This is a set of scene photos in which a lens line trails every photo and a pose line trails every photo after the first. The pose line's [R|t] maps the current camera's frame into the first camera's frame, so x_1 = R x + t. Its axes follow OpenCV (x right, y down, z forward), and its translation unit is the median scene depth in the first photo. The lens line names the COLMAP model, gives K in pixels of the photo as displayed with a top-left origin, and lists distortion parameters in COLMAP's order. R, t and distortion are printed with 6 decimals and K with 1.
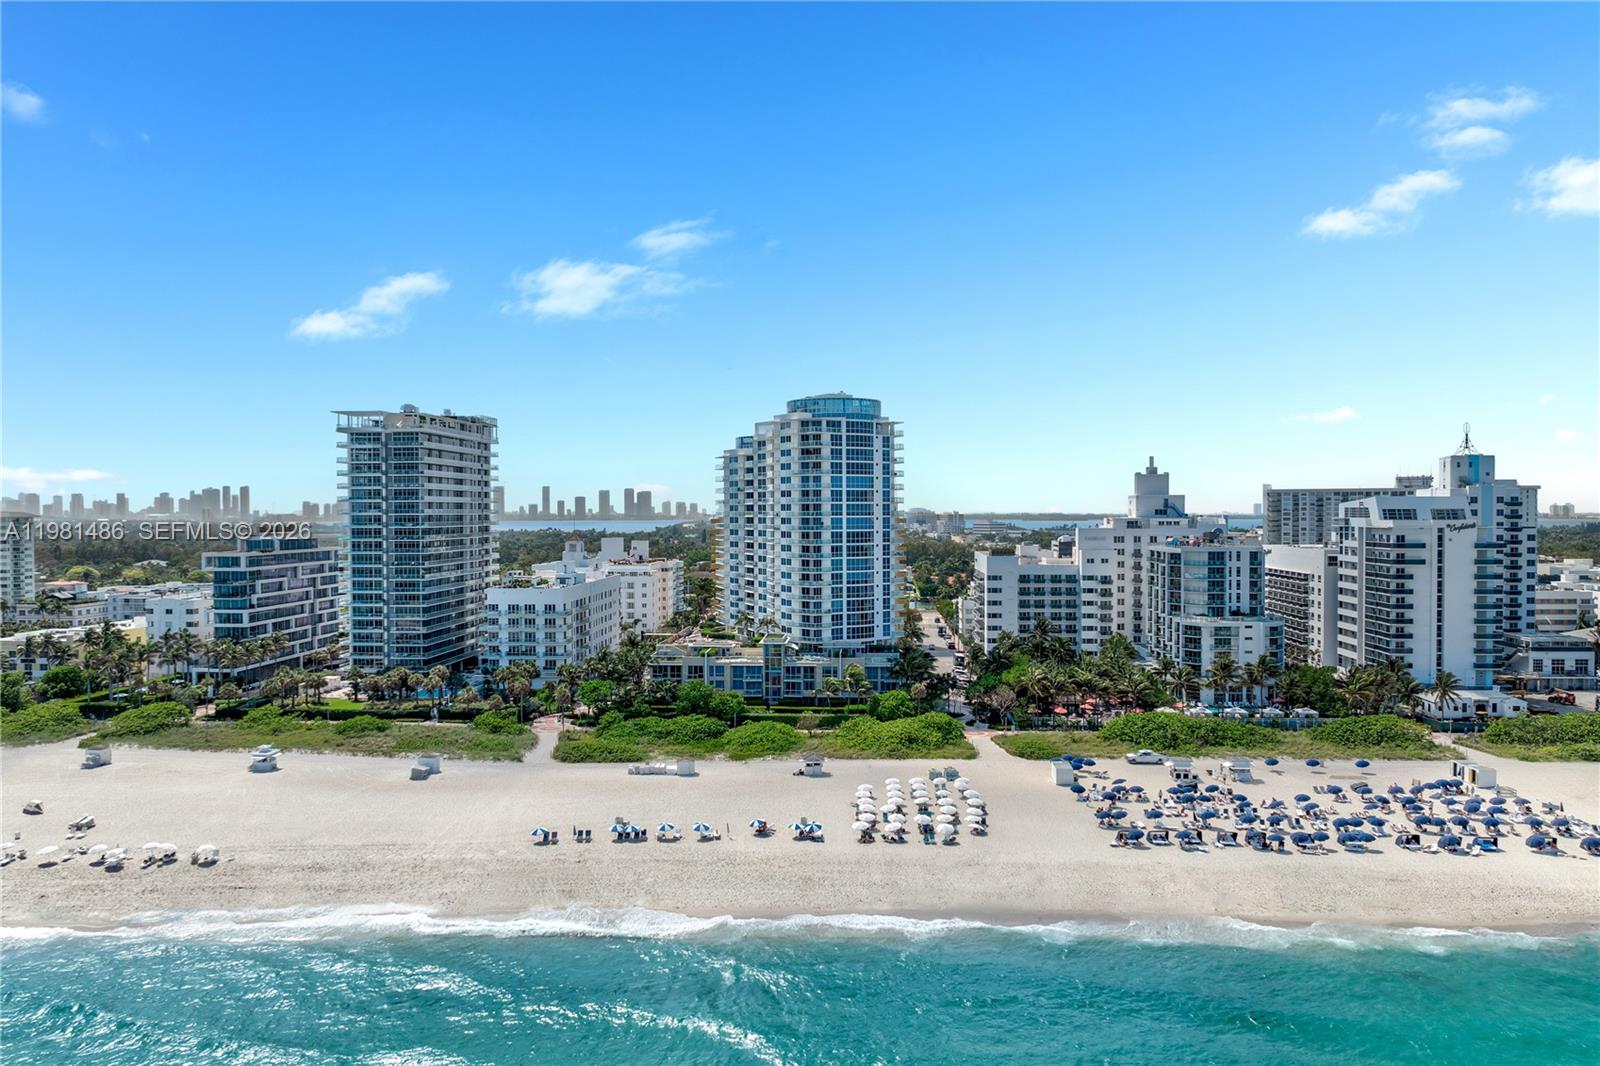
lens RADIAL K [[1118.1, 0, 799.6], [0, 1118.1, 533.1], [0, 0, 1]] dist [-0.021238, -0.000952]
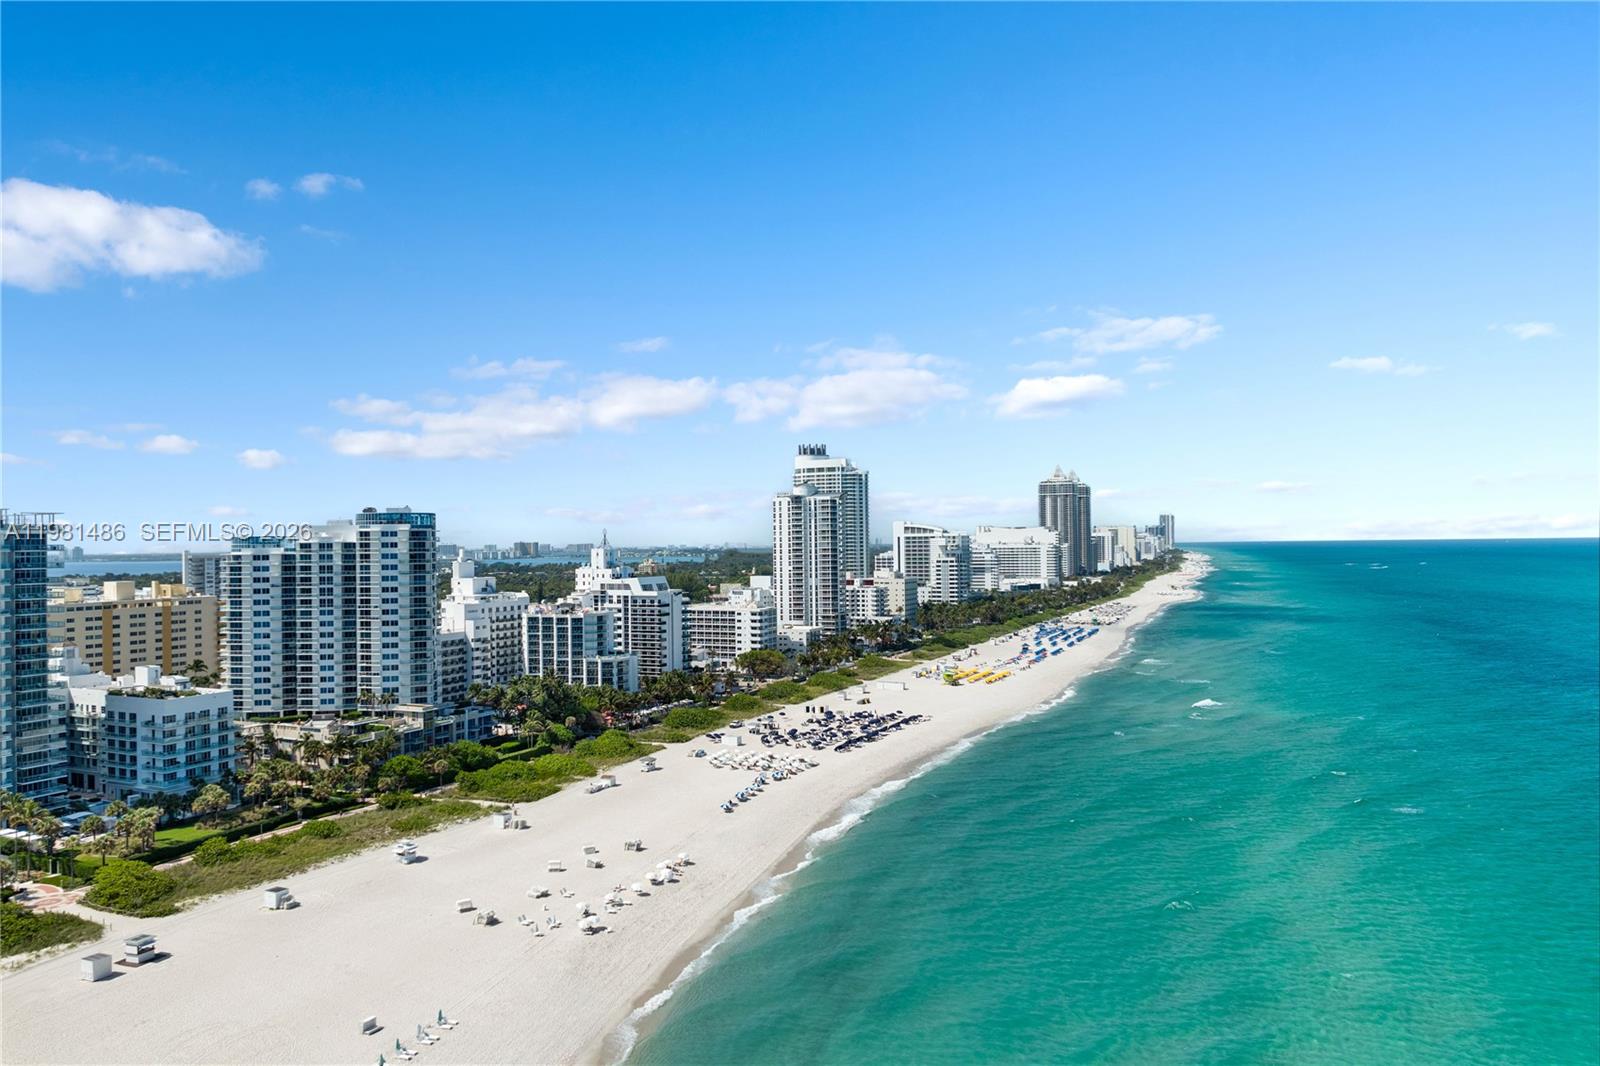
lens RADIAL K [[1118.1, 0, 805.2], [0, 1118.1, 539.0], [0, 0, 1]] dist [-0.021238, -0.000952]
pose [[0.338663, 0.001028, 0.940907, -0.977558], [0.027868, 0.999550, -0.011123, -0.063460], [-0.940495, 0.029988, 0.338482, 0.152616]]
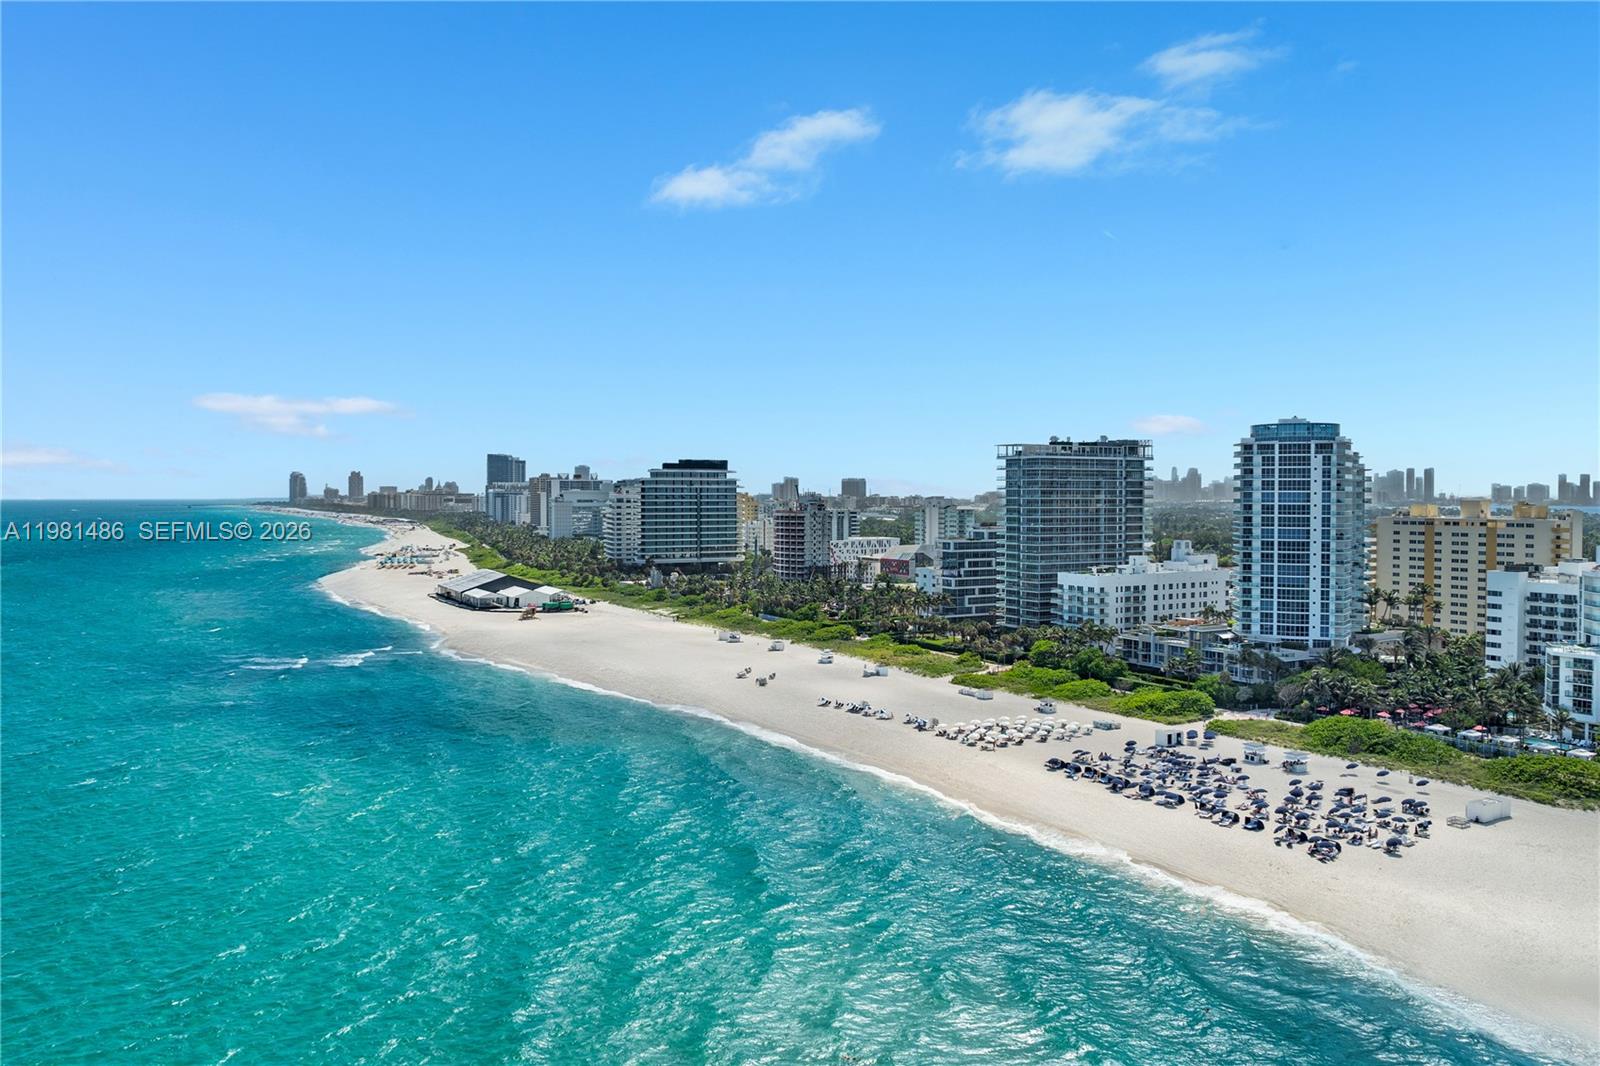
lens RADIAL K [[1118.1, 0, 800.0], [0, 1118.1, 526.7], [0, 0, 1]] dist [-0.021238, -0.000952]
pose [[0.577193, 0.026216, -0.816187, 0.671476], [-0.017626, 0.999652, 0.019644, -0.028807], [0.816418, 0.003047, 0.577454, -0.054324]]
